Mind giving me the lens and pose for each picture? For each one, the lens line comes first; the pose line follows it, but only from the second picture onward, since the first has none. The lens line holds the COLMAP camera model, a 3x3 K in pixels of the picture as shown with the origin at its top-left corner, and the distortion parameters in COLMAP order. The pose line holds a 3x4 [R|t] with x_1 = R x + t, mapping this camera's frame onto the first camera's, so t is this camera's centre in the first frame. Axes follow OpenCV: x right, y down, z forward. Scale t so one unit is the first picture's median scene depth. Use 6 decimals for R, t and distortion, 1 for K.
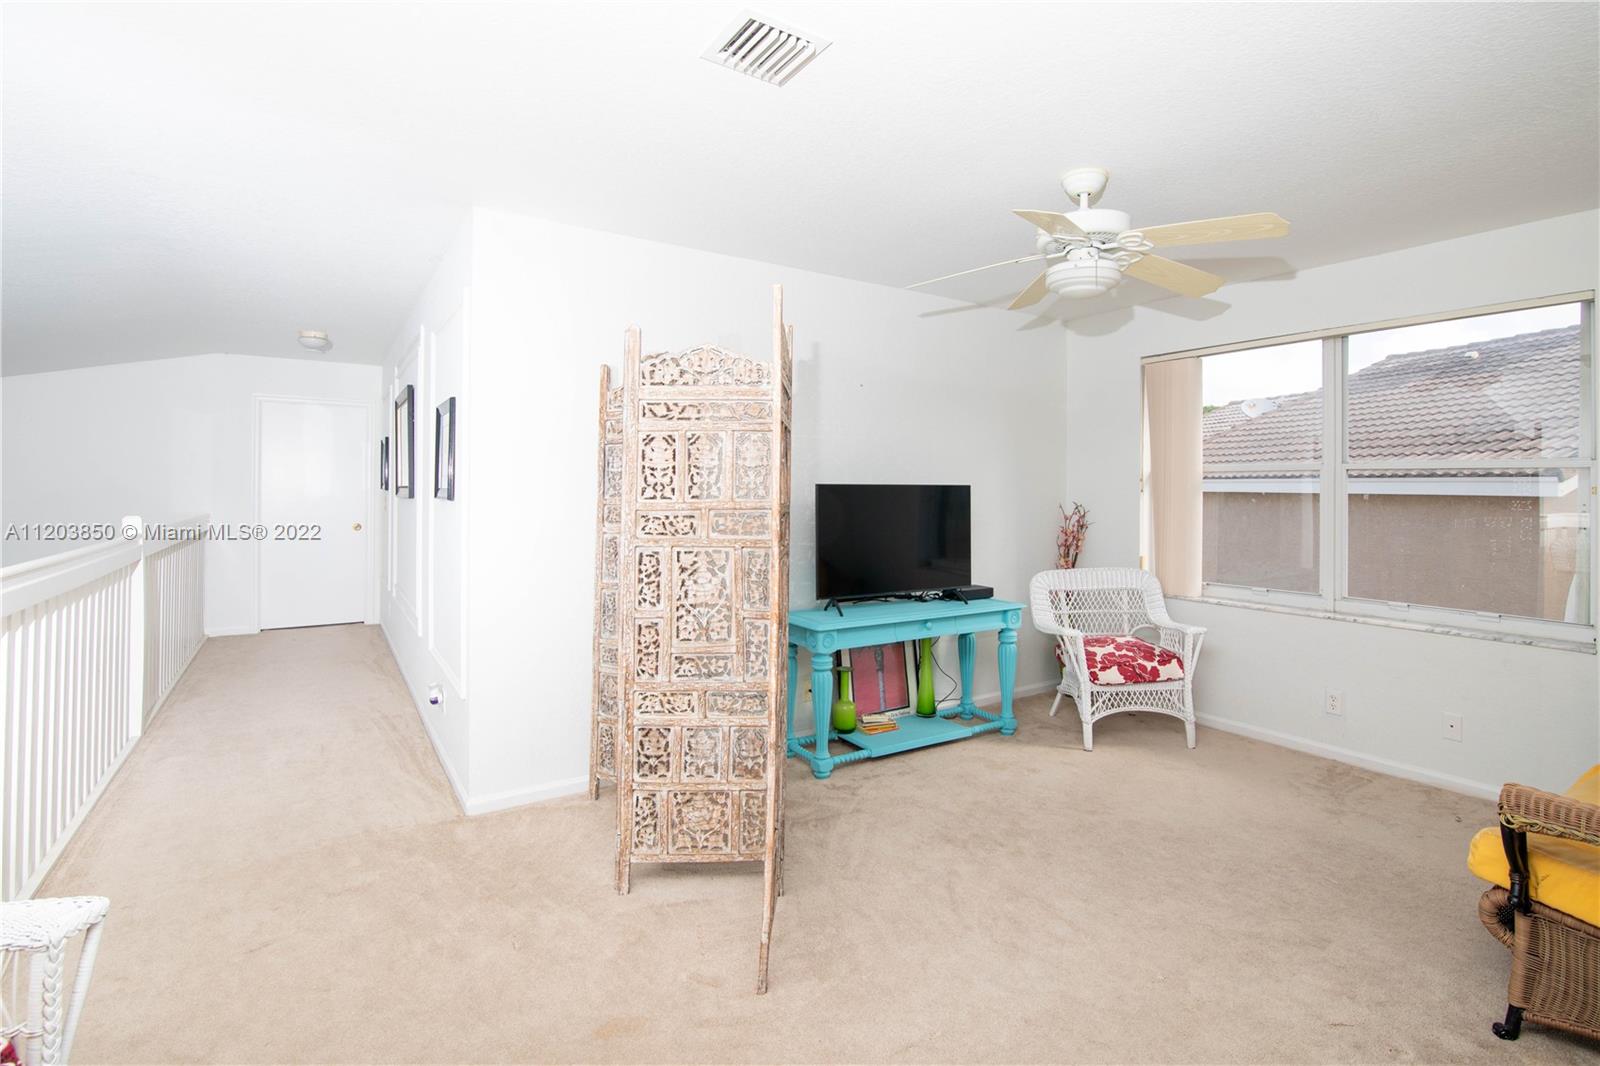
lens RADIAL K [[754.3, 0, 799.8], [0, 754.3, 504.5], [0, 0, 1]] dist [-0.018171, 0.000585]
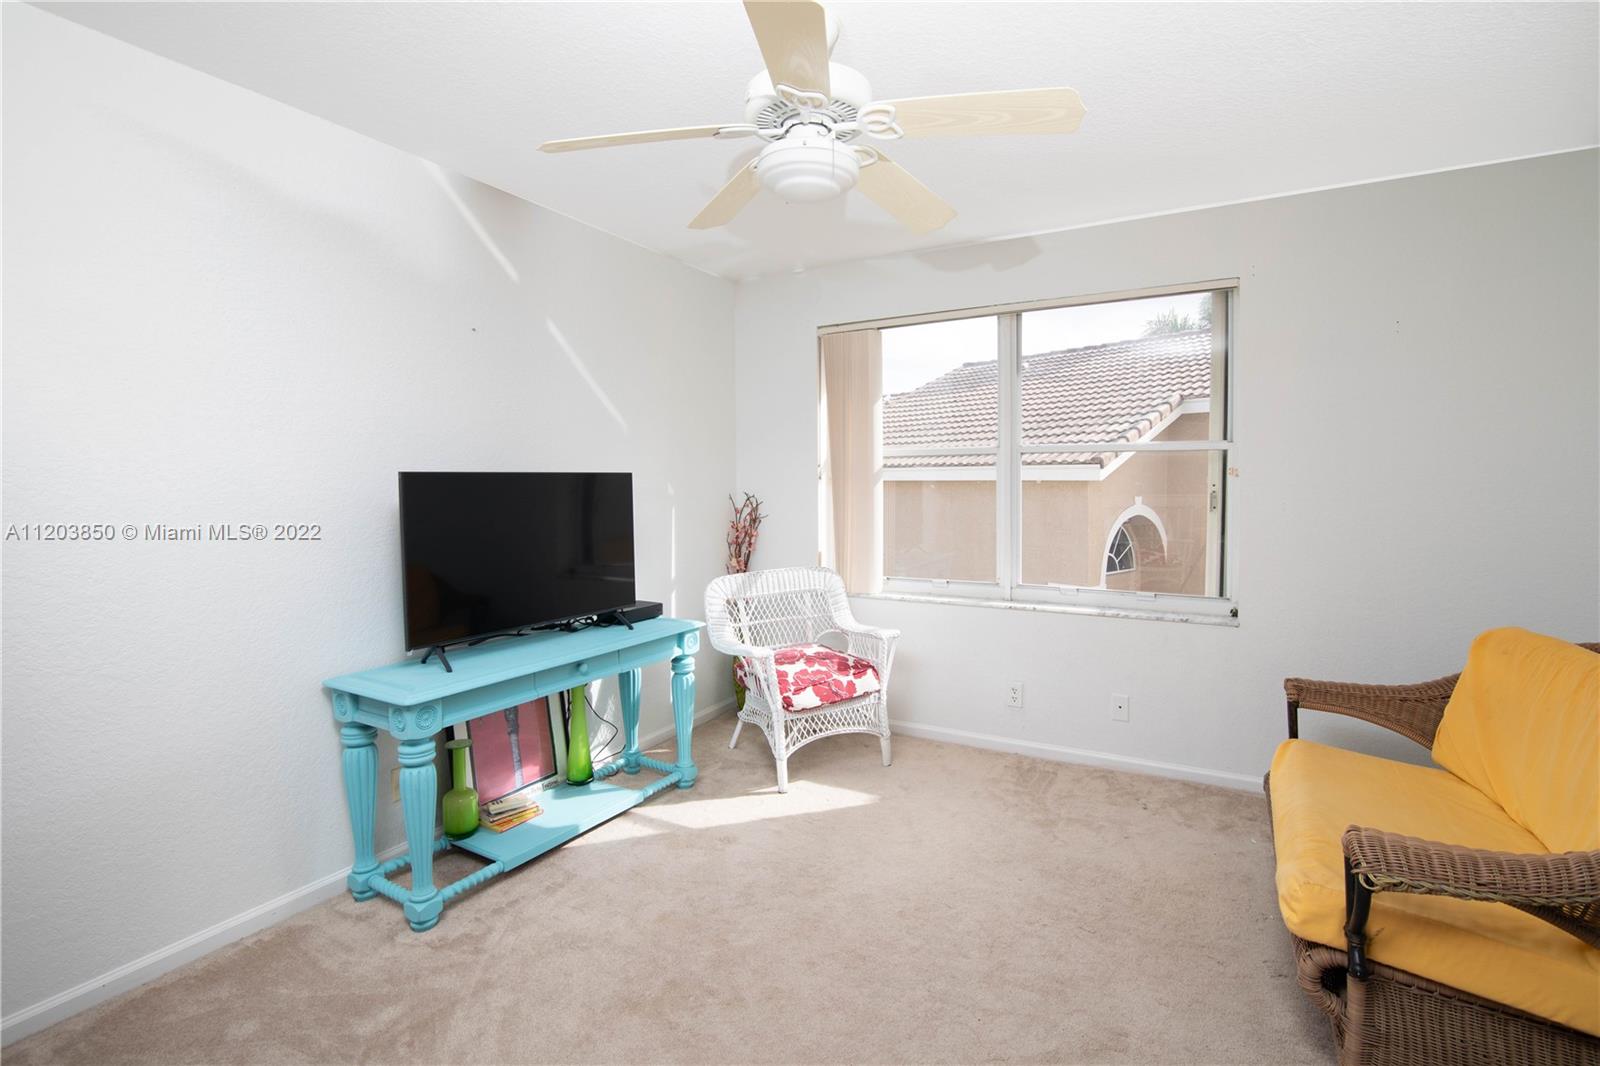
lens RADIAL K [[754.3, 0, 799.8], [0, 754.3, 504.5], [0, 0, 1]] dist [-0.018171, 0.000585]
pose [[0.887262, -0.026969, 0.460477, 0.026754], [0.022720, 0.999633, 0.014768, -0.001014], [-0.460706, -0.002641, 0.887549, 0.255515]]
